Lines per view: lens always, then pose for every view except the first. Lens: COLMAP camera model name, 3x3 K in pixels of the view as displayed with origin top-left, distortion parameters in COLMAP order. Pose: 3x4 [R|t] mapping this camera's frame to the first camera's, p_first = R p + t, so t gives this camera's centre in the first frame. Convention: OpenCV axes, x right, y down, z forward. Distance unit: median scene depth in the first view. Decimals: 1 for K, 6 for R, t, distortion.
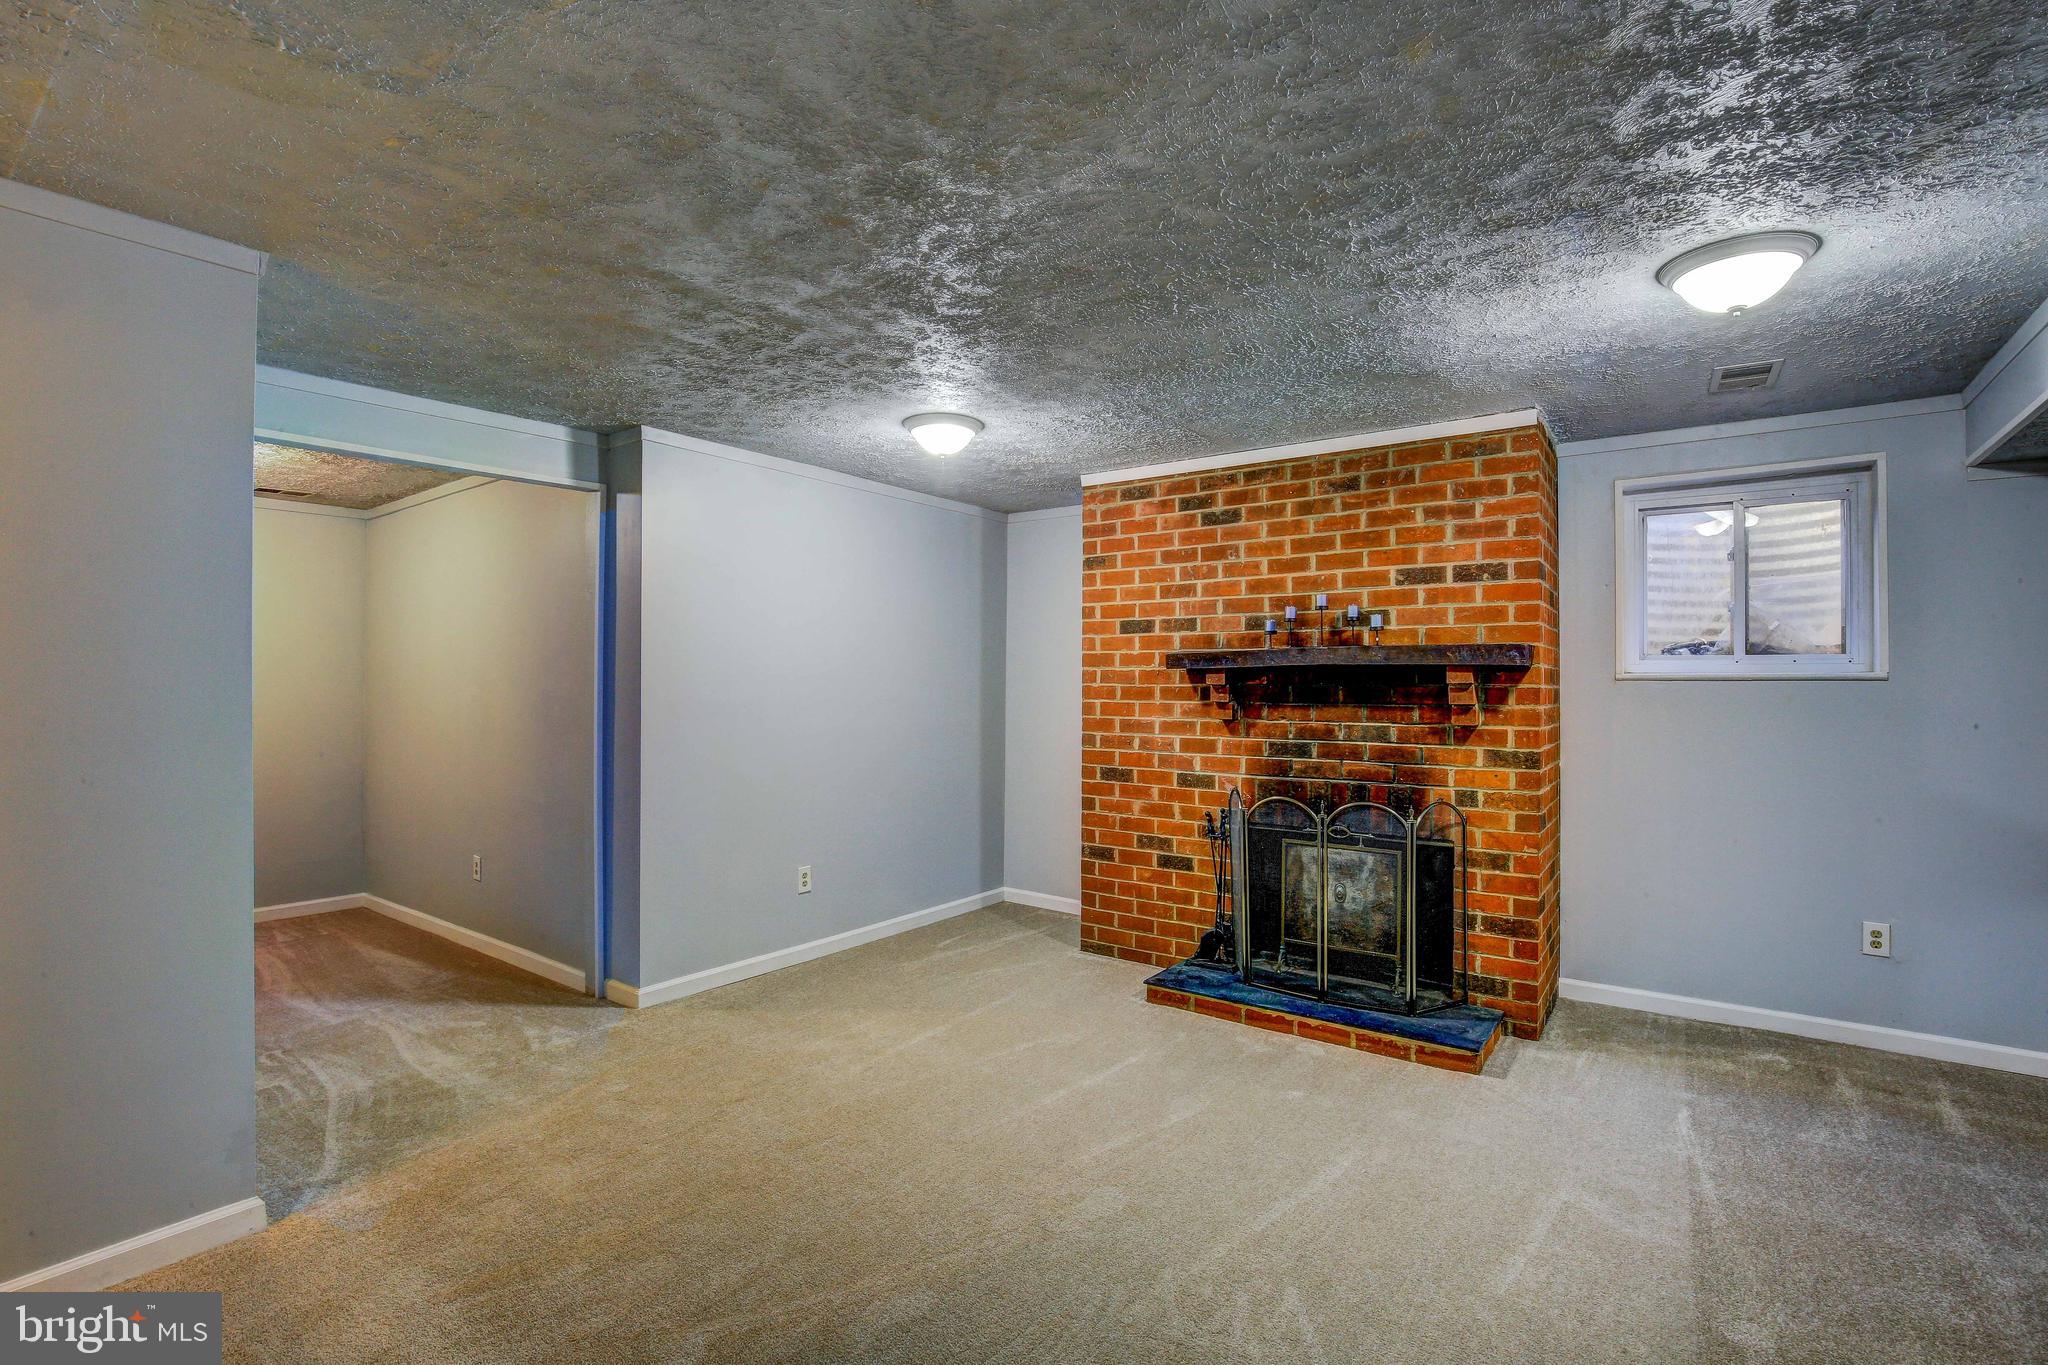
lens RADIAL K [[941.8, 0, 1012.5], [0, 941.8, 677.1], [0, 0, 1]] dist [-0.035281, 0.006574]
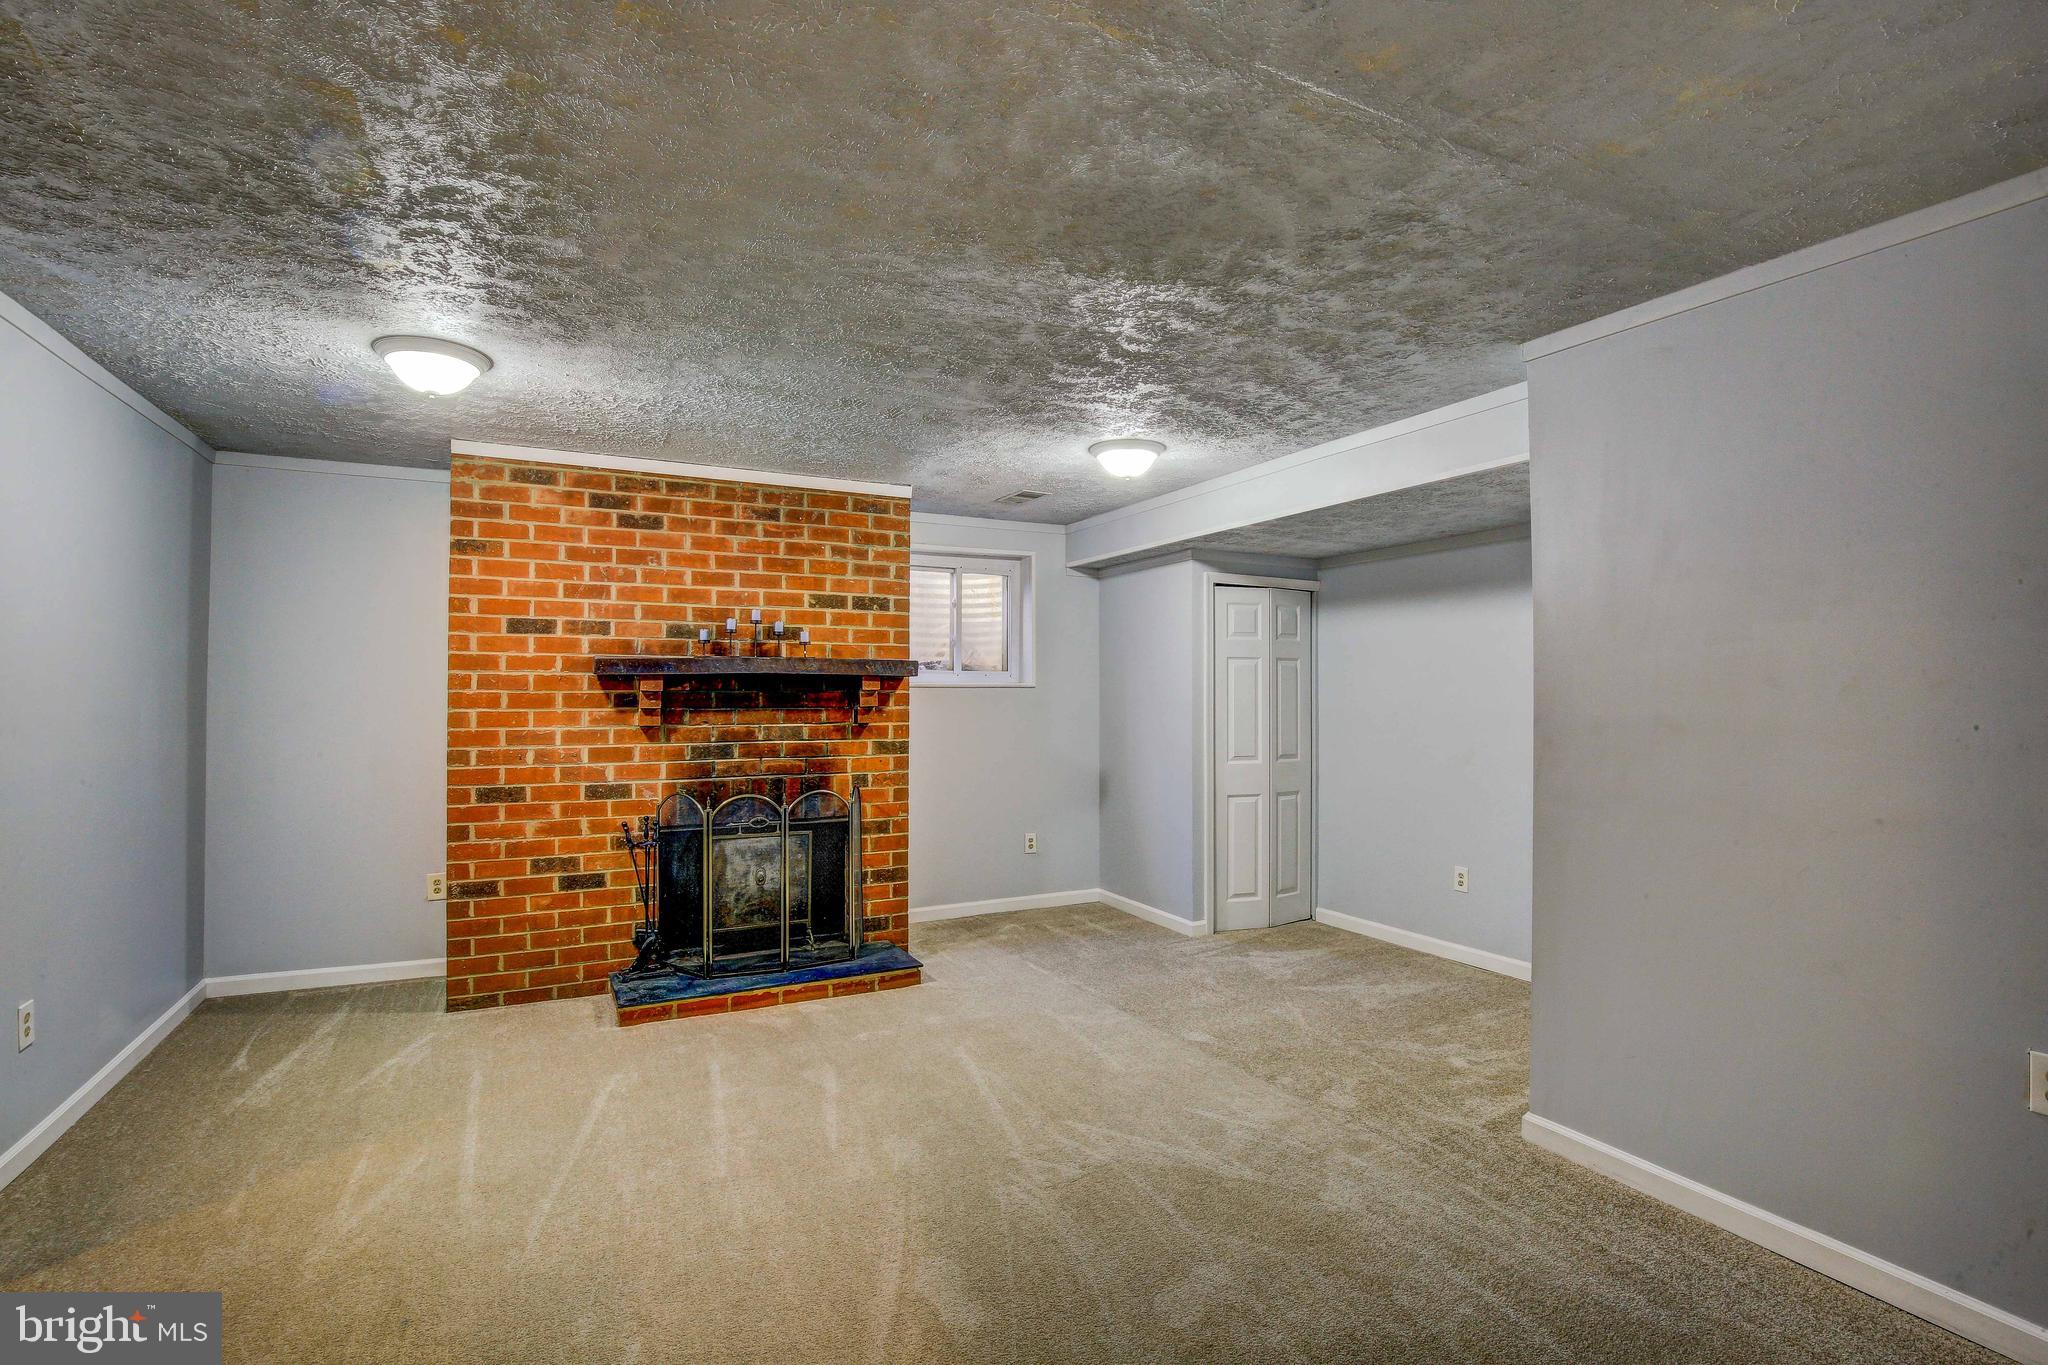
lens RADIAL K [[941.8, 0, 1012.5], [0, 941.8, 677.1], [0, 0, 1]] dist [-0.035281, 0.006574]
pose [[0.448038, 0.010499, 0.893953, -0.512630], [-0.006852, 0.999942, -0.008310, -0.001267], [-0.893988, -0.002402, 0.448084, 0.221871]]
